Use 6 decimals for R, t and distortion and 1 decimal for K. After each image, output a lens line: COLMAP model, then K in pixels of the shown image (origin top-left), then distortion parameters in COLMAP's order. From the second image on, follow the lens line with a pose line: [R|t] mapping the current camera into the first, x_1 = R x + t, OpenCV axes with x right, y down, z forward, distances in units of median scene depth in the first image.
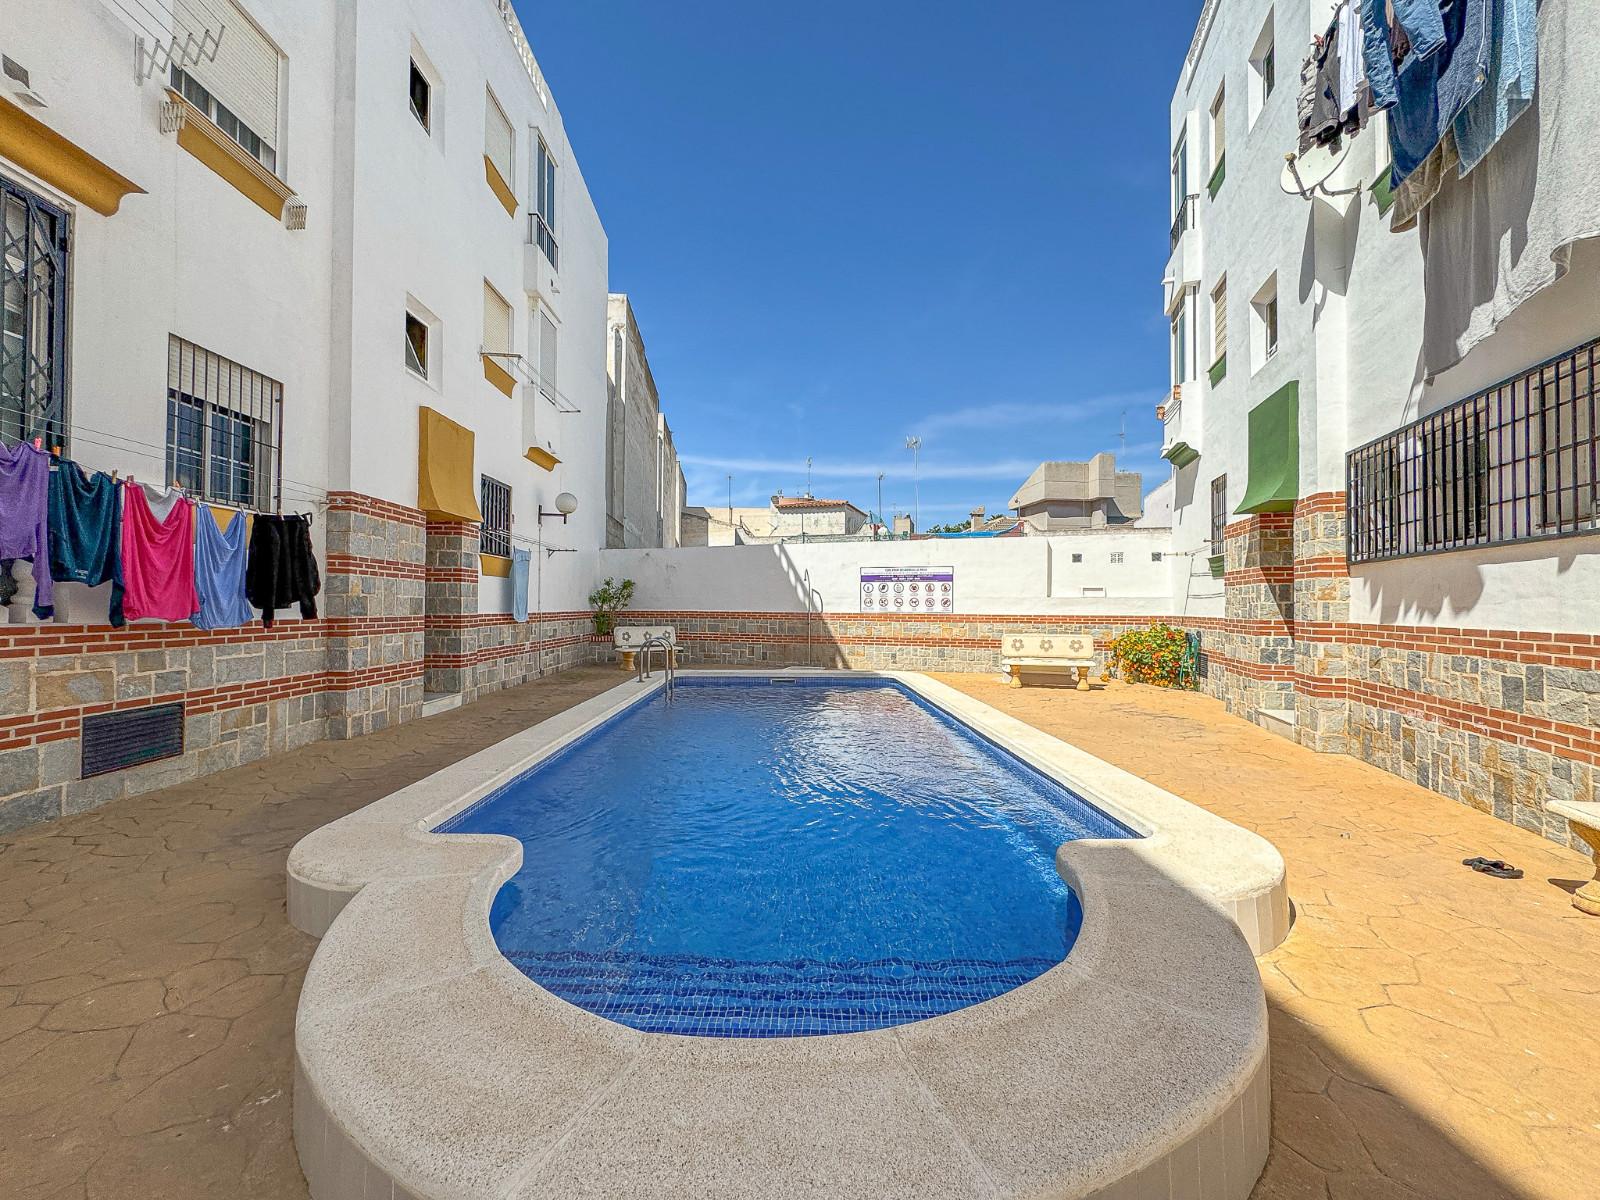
lens RADIAL K [[647.2, 0, 793.4], [0, 647.2, 601.1], [0, 0, 1]] dist [-0.001925, -0.000094]
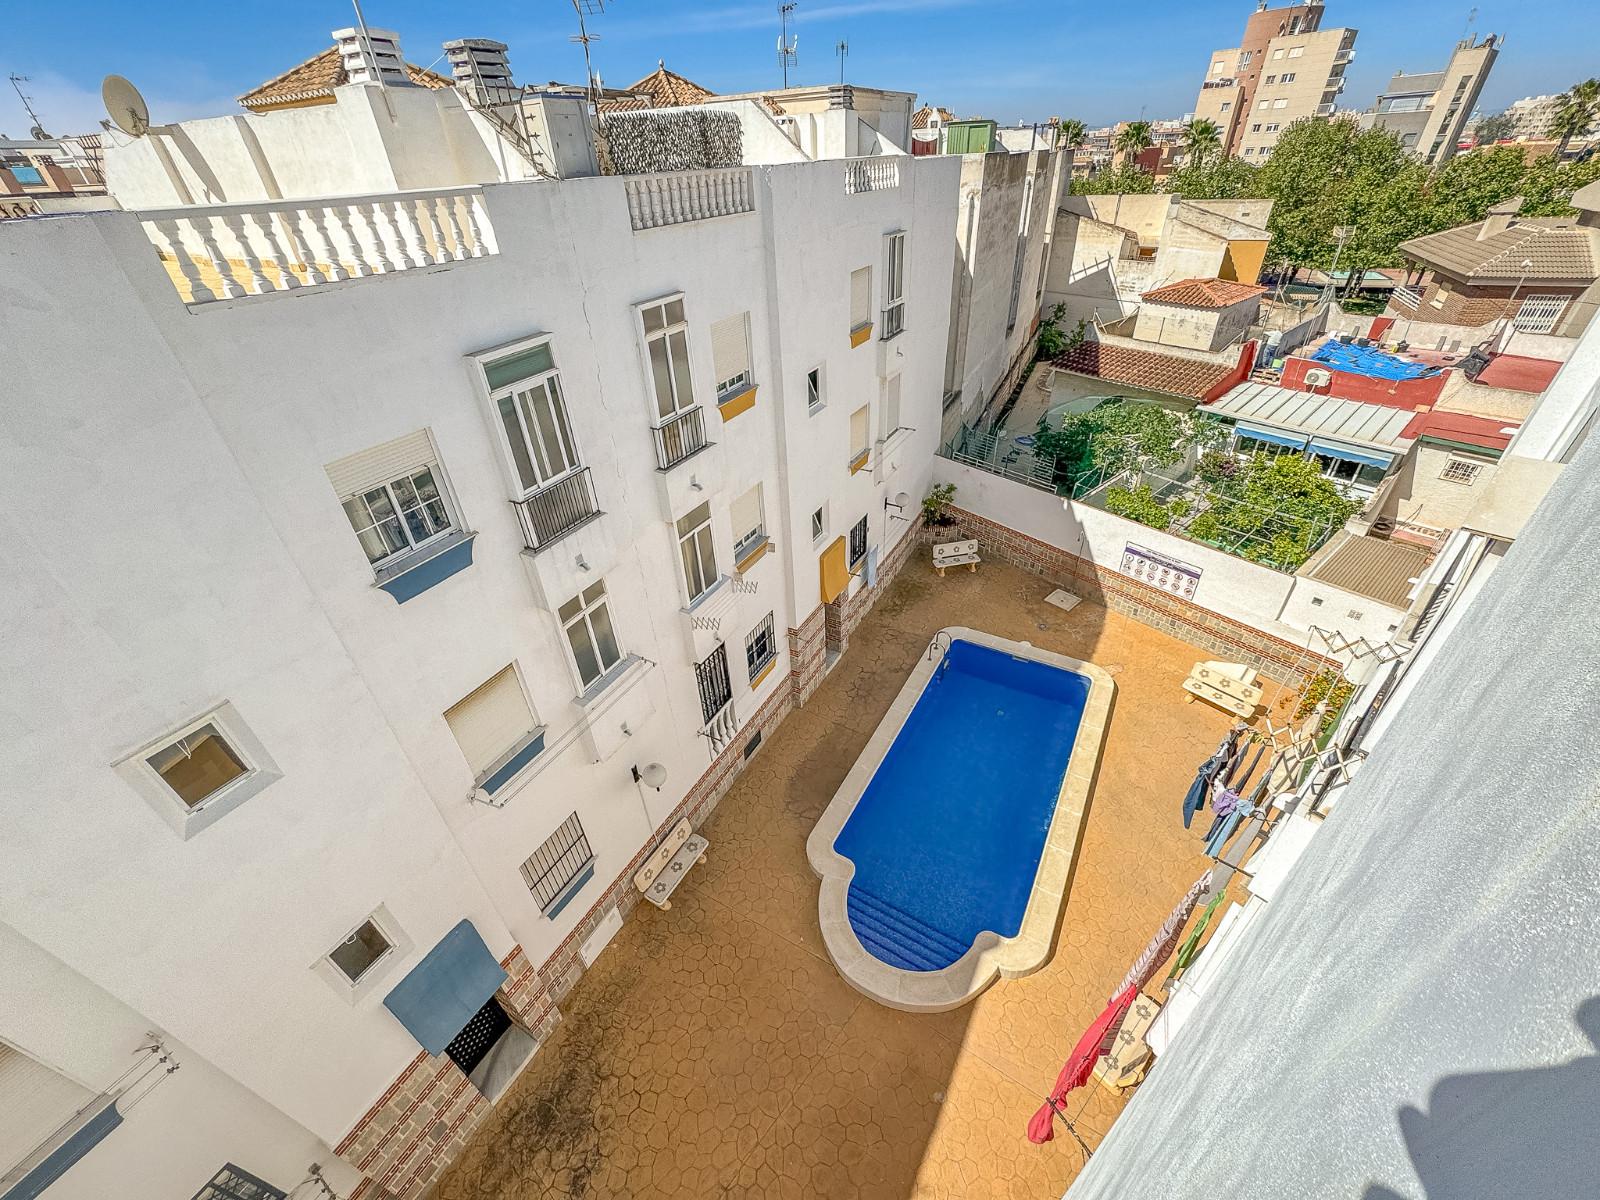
lens RADIAL K [[647.2, 0, 793.4], [0, 647.2, 601.1], [0, 0, 1]] dist [-0.001925, -0.000094]
pose [[0.859561, 0.246420, -0.447697, 0.140266], [0.065244, 0.815976, 0.574393, -0.727690], [0.506852, -0.522935, 0.685303, -0.239584]]
